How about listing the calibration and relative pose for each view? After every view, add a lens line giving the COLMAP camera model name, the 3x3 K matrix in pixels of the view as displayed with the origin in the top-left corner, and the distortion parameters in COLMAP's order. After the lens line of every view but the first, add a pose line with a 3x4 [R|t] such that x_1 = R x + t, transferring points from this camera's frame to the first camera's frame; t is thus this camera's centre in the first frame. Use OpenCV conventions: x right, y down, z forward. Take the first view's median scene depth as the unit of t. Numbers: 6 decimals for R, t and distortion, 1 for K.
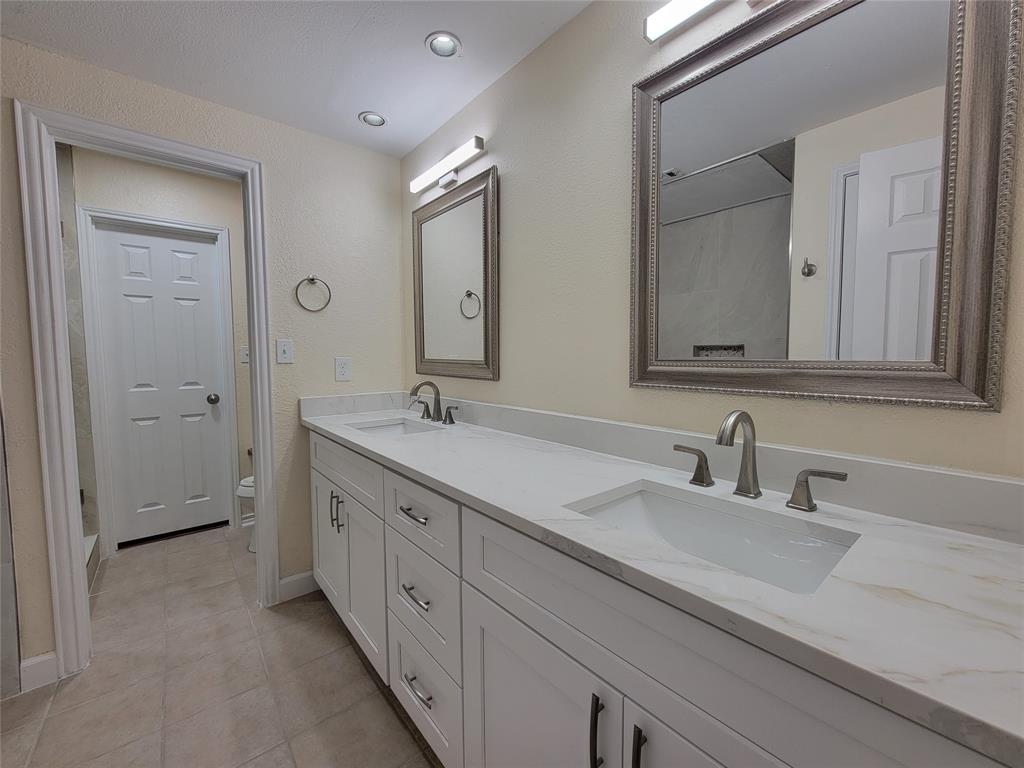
lens RADIAL K [[416.3, 0, 510.5], [0, 416.3, 380.9], [0, 0, 1]] dist [-0.002058, -0.000066]
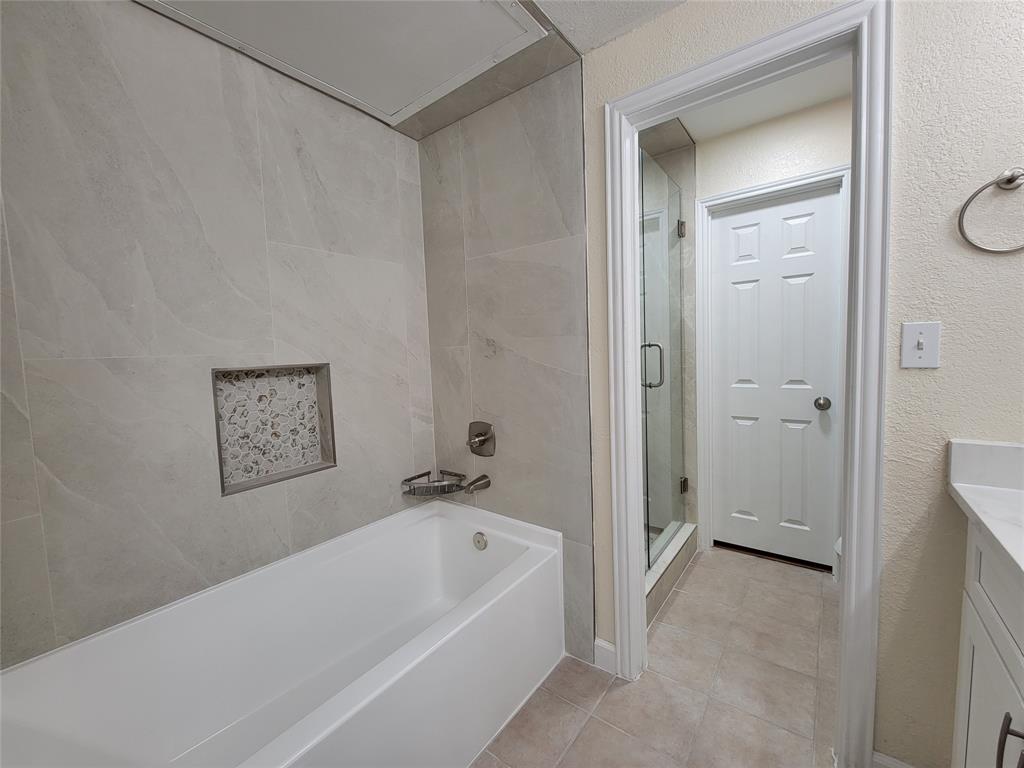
lens RADIAL K [[416.3, 0, 510.5], [0, 416.3, 380.9], [0, 0, 1]] dist [-0.002058, -0.000066]
pose [[0.225021, 0.069127, -0.971899, -0.132560], [-0.023130, 0.997578, 0.065599, -0.041511], [0.974079, 0.007719, 0.226075, 0.333232]]
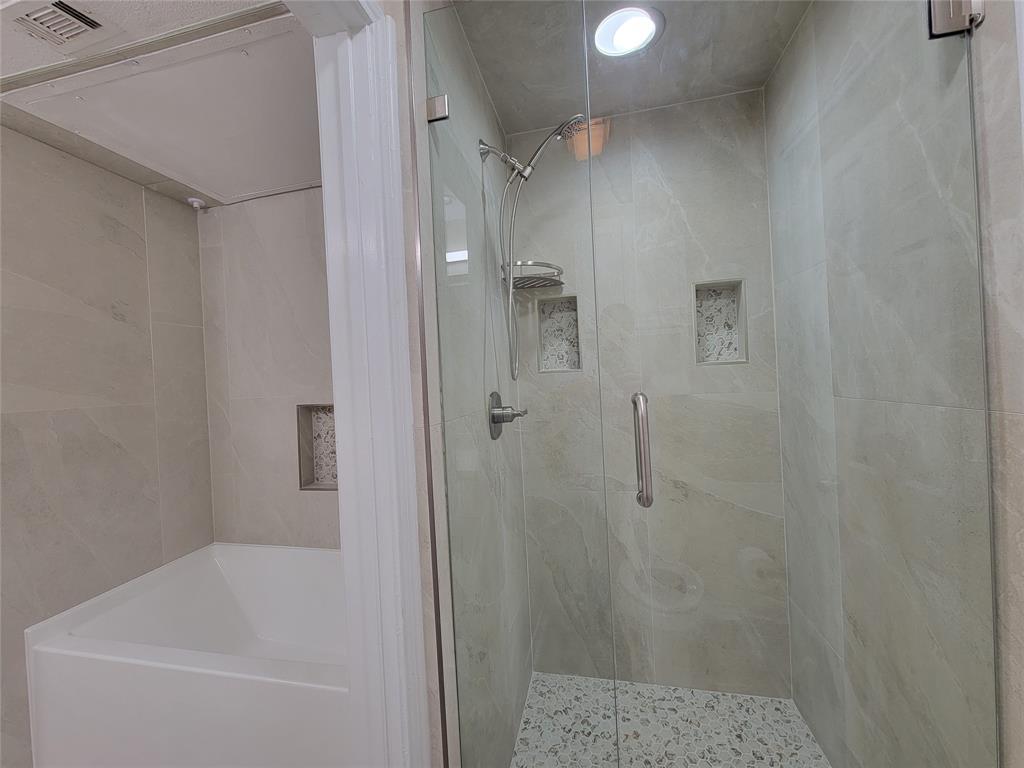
lens RADIAL K [[416.3, 0, 510.5], [0, 416.3, 380.9], [0, 0, 1]] dist [-0.002058, -0.000066]
pose [[-0.791557, 0.045263, -0.609417, -0.566541], [0.013244, 0.998290, 0.056943, -0.099928], [0.610952, 0.037002, -0.790803, 0.967975]]
